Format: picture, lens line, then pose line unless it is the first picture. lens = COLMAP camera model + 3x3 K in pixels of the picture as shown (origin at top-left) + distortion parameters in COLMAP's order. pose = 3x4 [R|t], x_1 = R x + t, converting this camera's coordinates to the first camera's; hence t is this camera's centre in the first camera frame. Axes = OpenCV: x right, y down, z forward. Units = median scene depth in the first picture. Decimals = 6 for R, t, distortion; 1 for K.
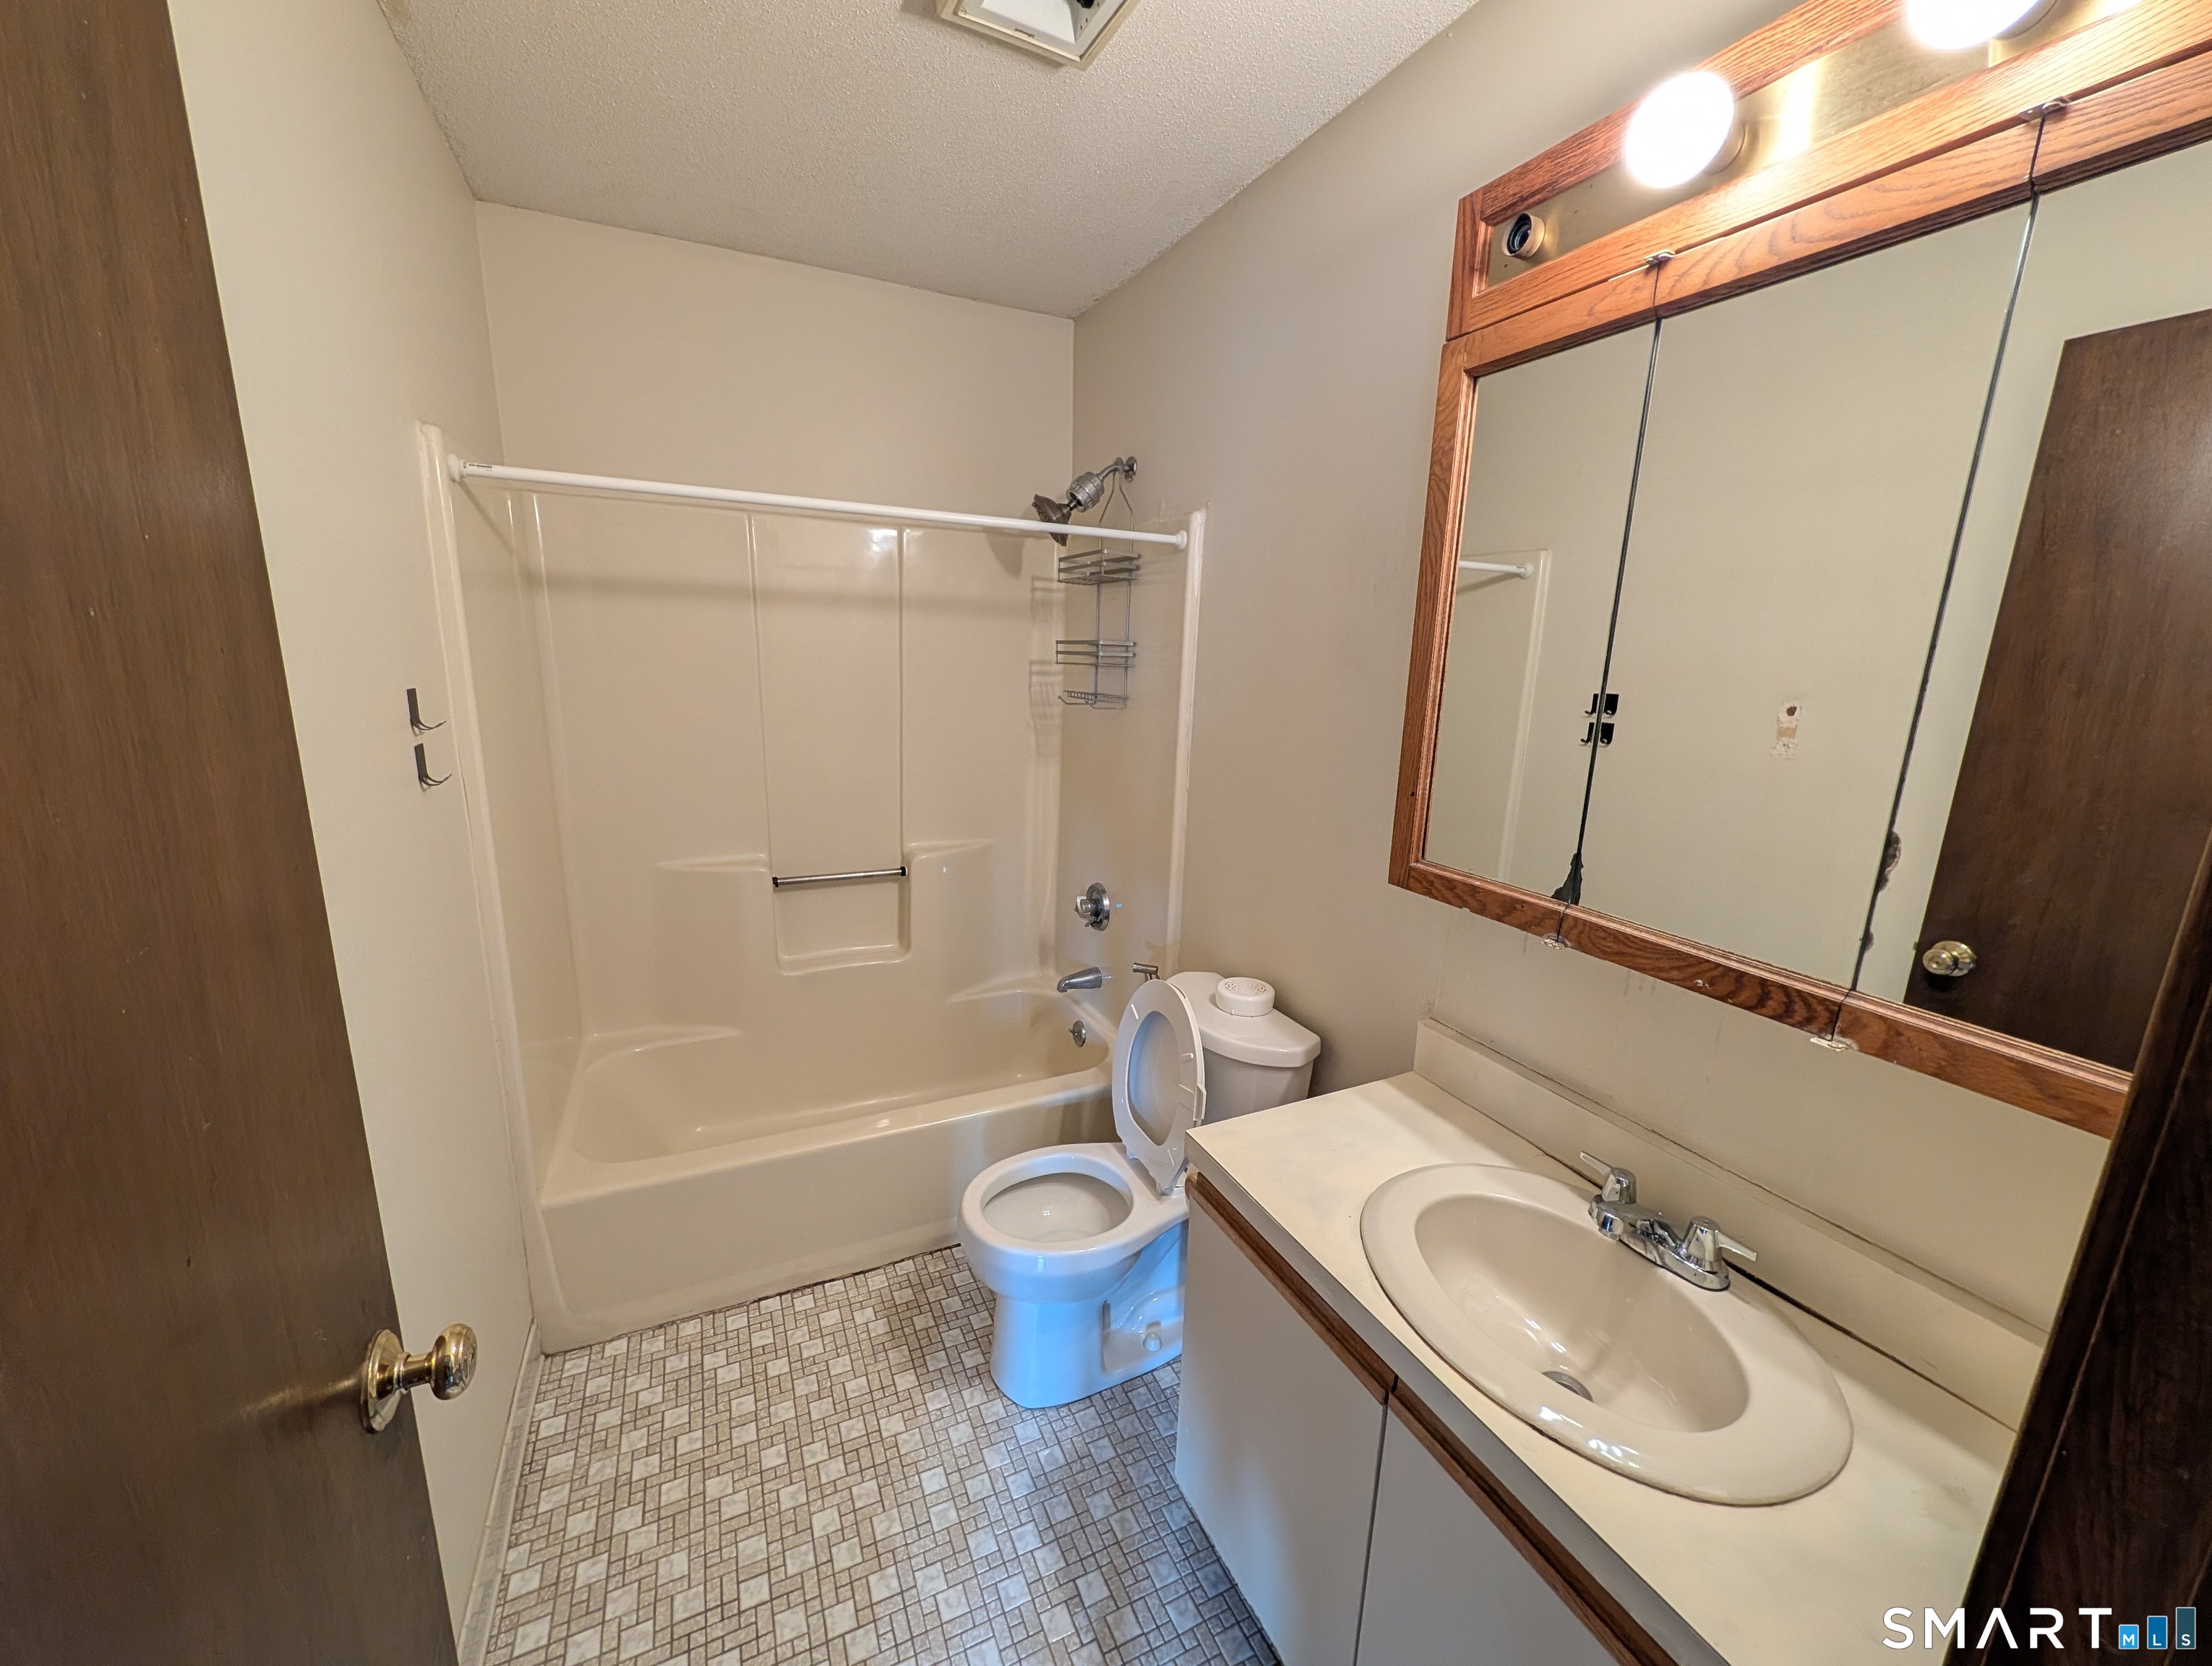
lens RADIAL K [[857.2, 0, 1111.7], [0, 857.2, 824.1], [0, 0, 1]] dist [-0.001359, 0.000314]
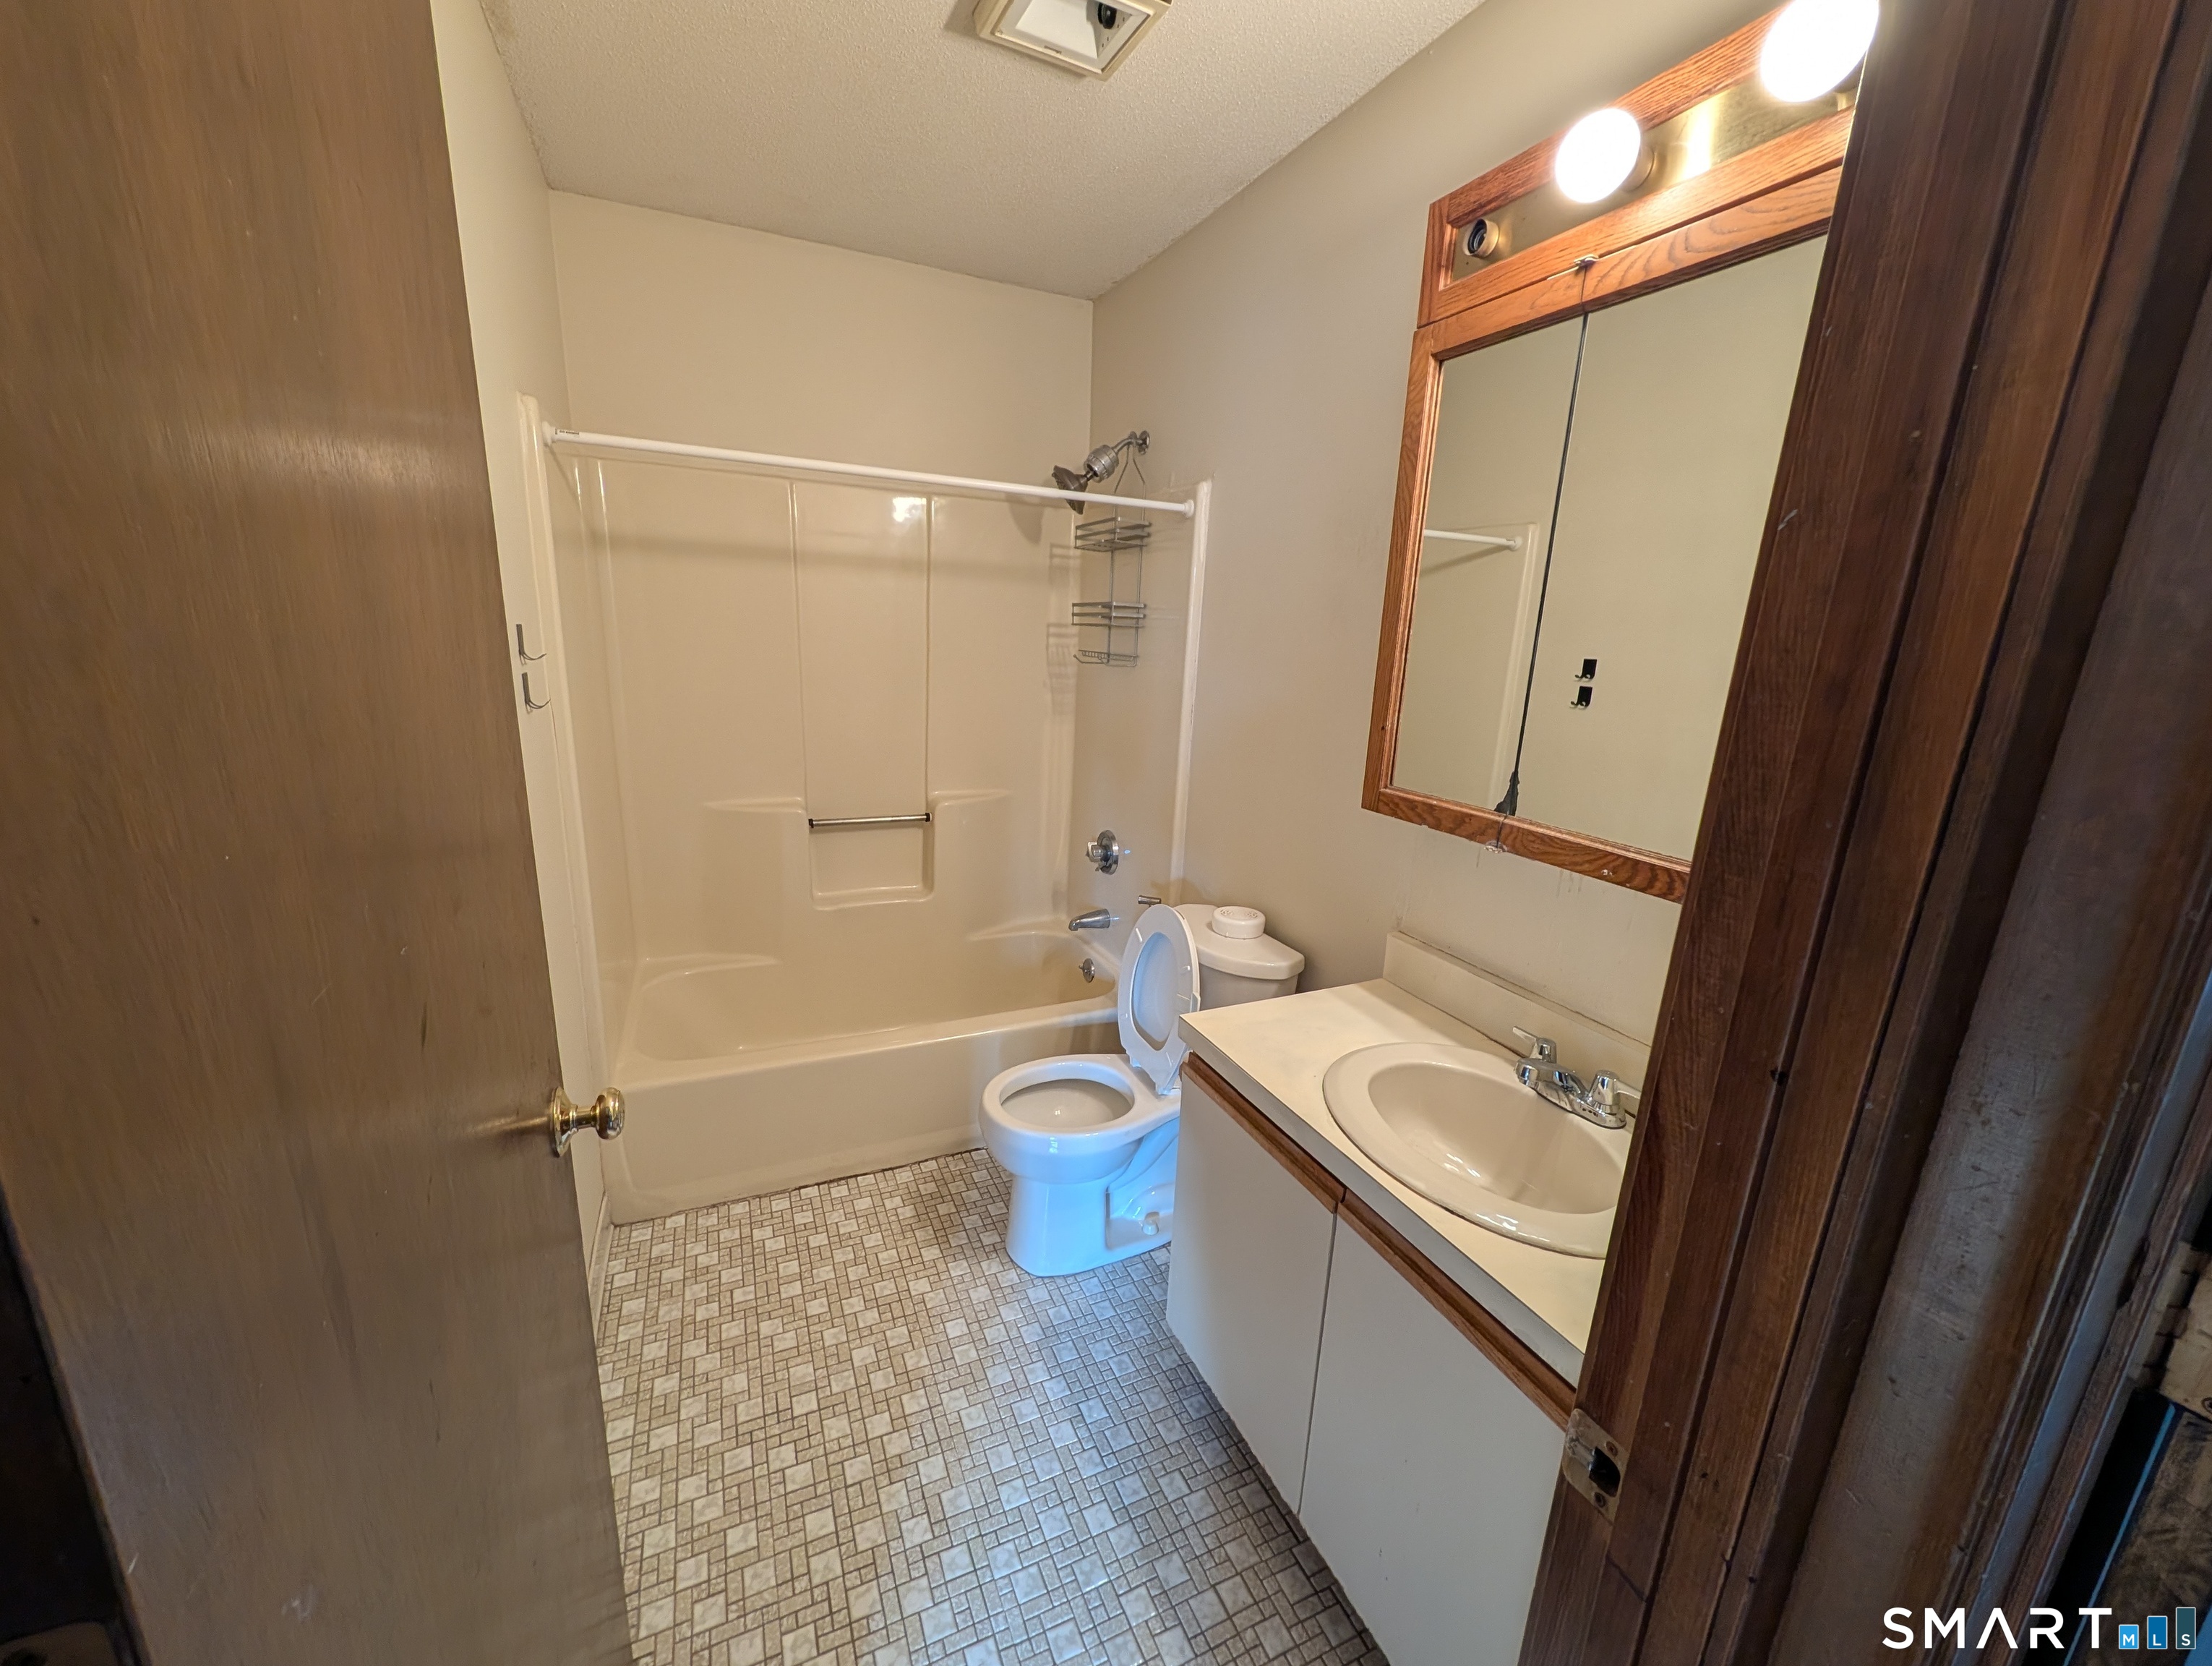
lens RADIAL K [[857.2, 0, 1110.0], [0, 857.2, 824.9], [0, 0, 1]] dist [-0.001359, 0.000314]
pose [[0.999767, 0.015346, -0.015173, 0.005742], [-0.015006, 0.999639, 0.022293, 0.069127], [0.015510, -0.022061, 0.999636, -0.142704]]
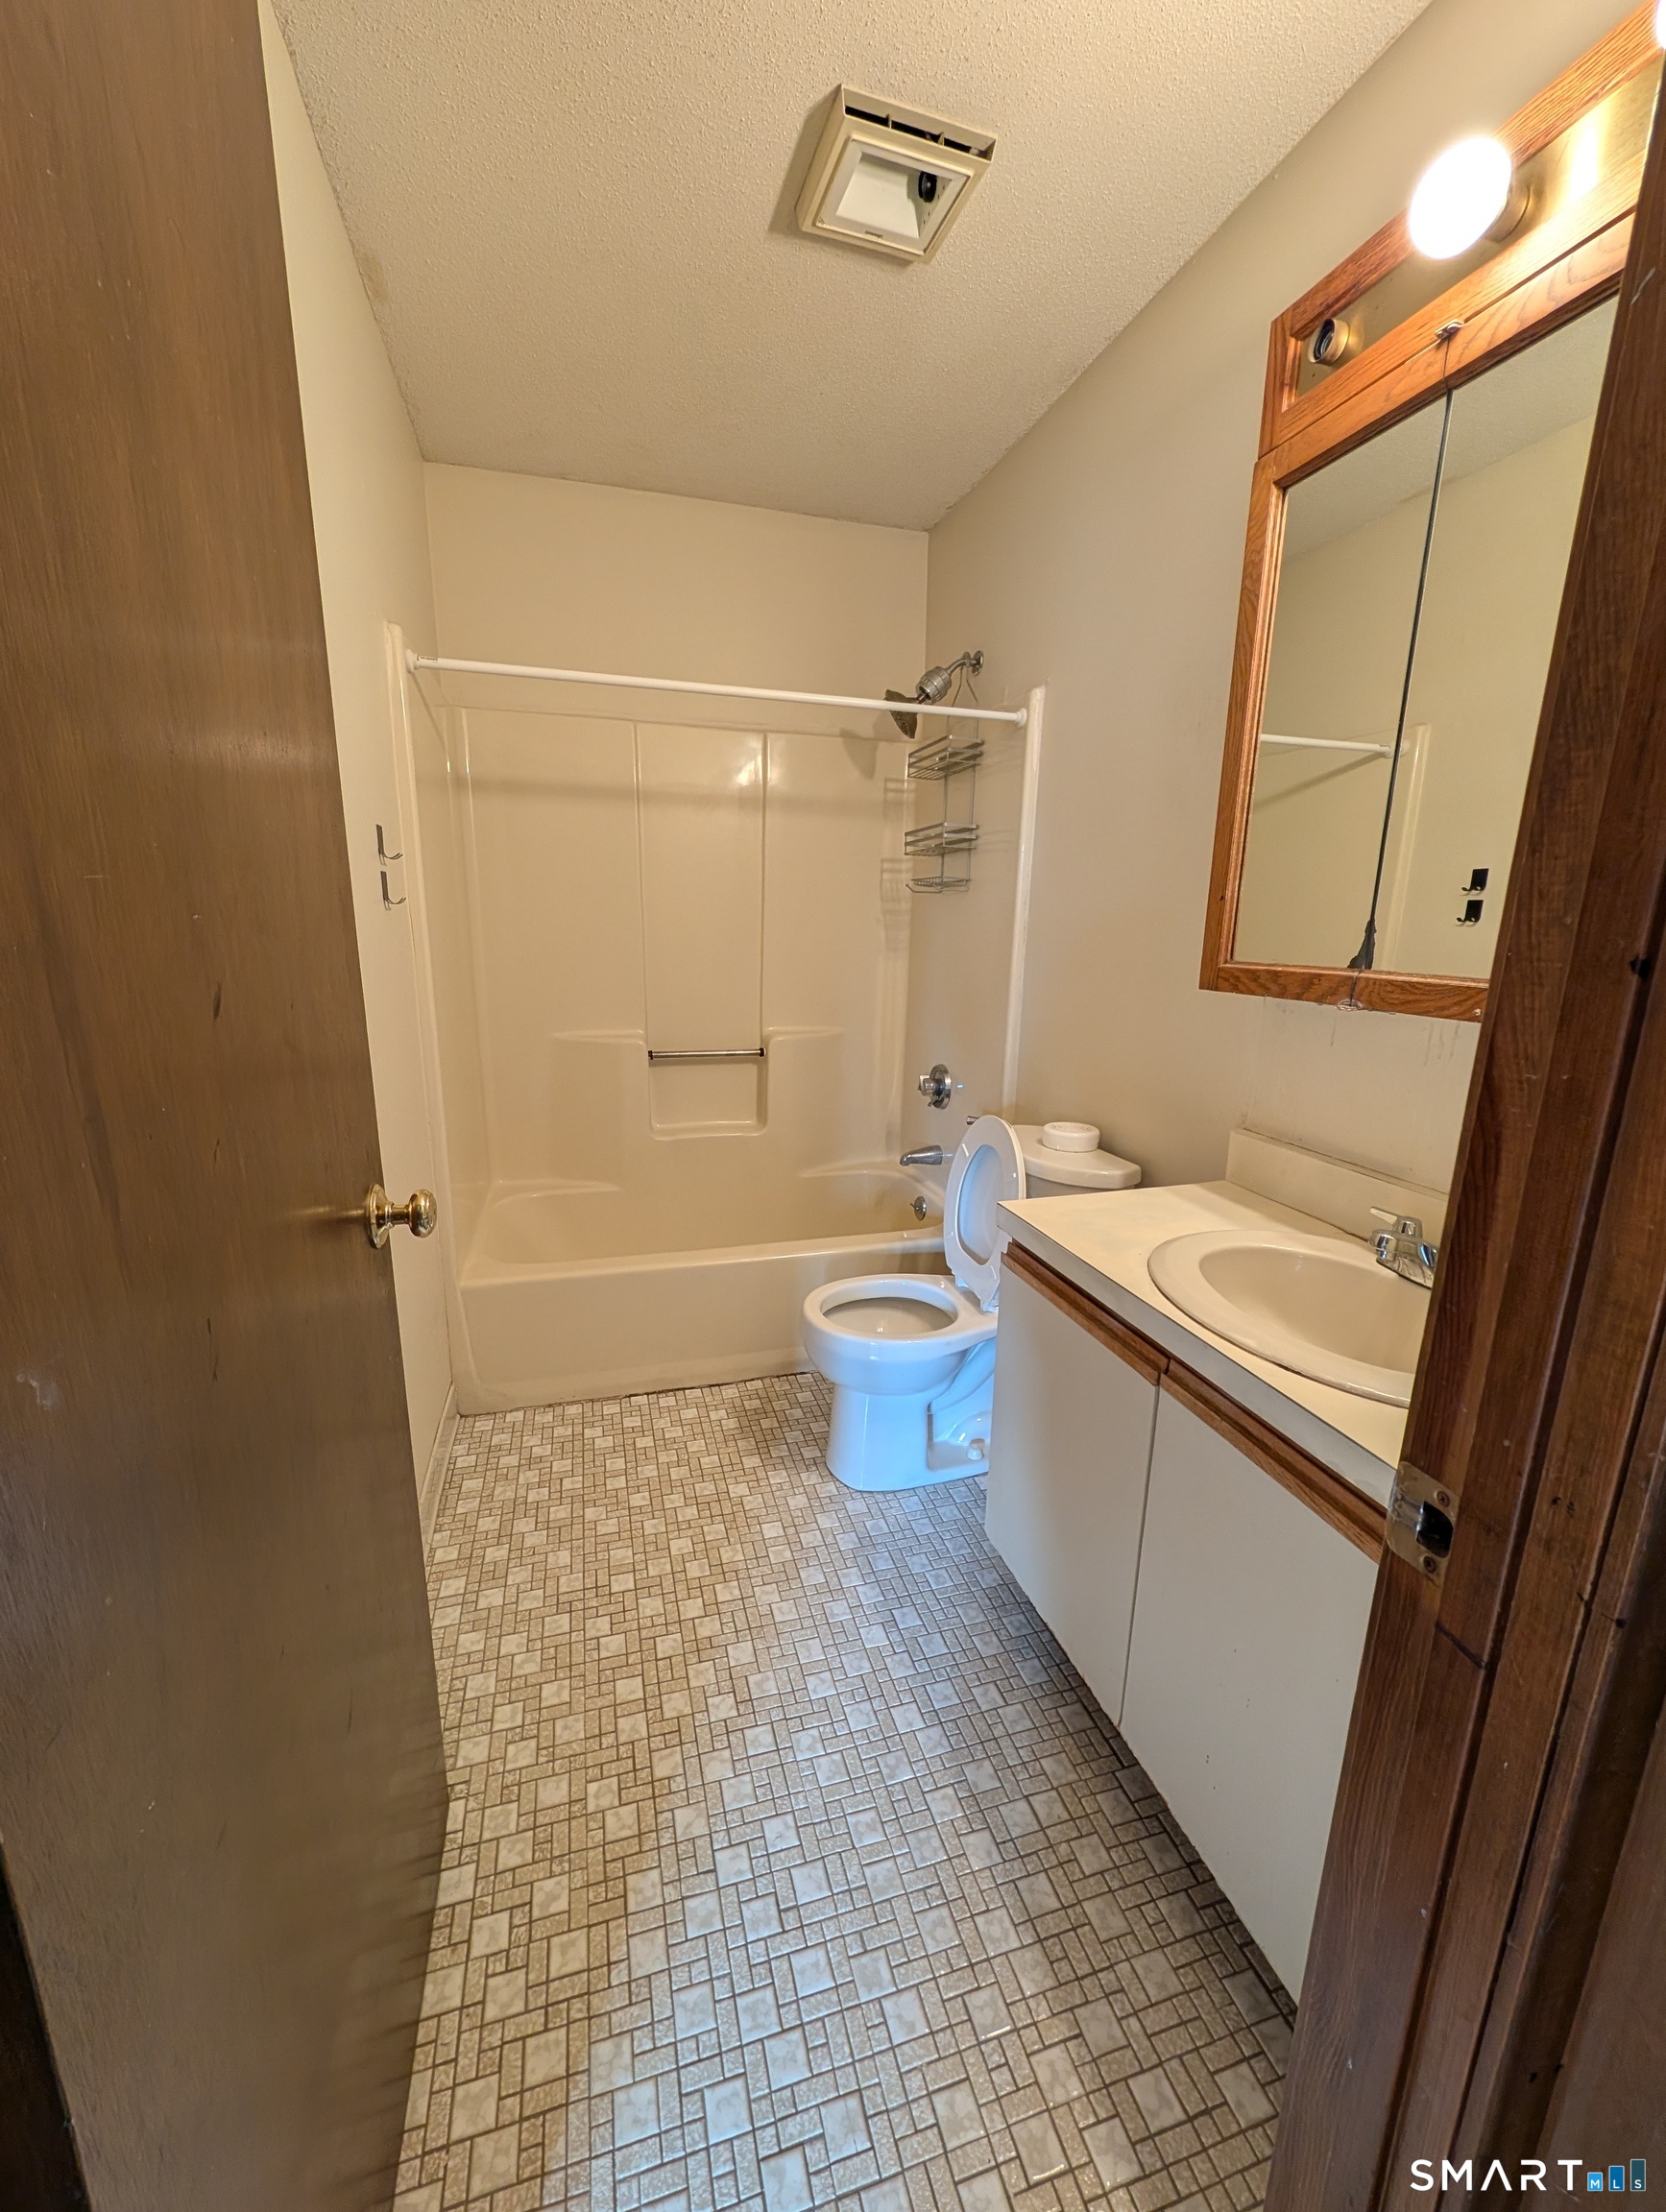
lens RADIAL K [[857.1, 0, 830.9], [0, 857.1, 1100.7], [0, 0, 1]] dist [-0.001359, 0.000314]
pose [[0.985845, 0.021145, -0.166323, 0.050664], [-0.020687, 0.999776, 0.004490, 0.206511], [0.166381, -0.000986, 0.986061, -0.121668]]
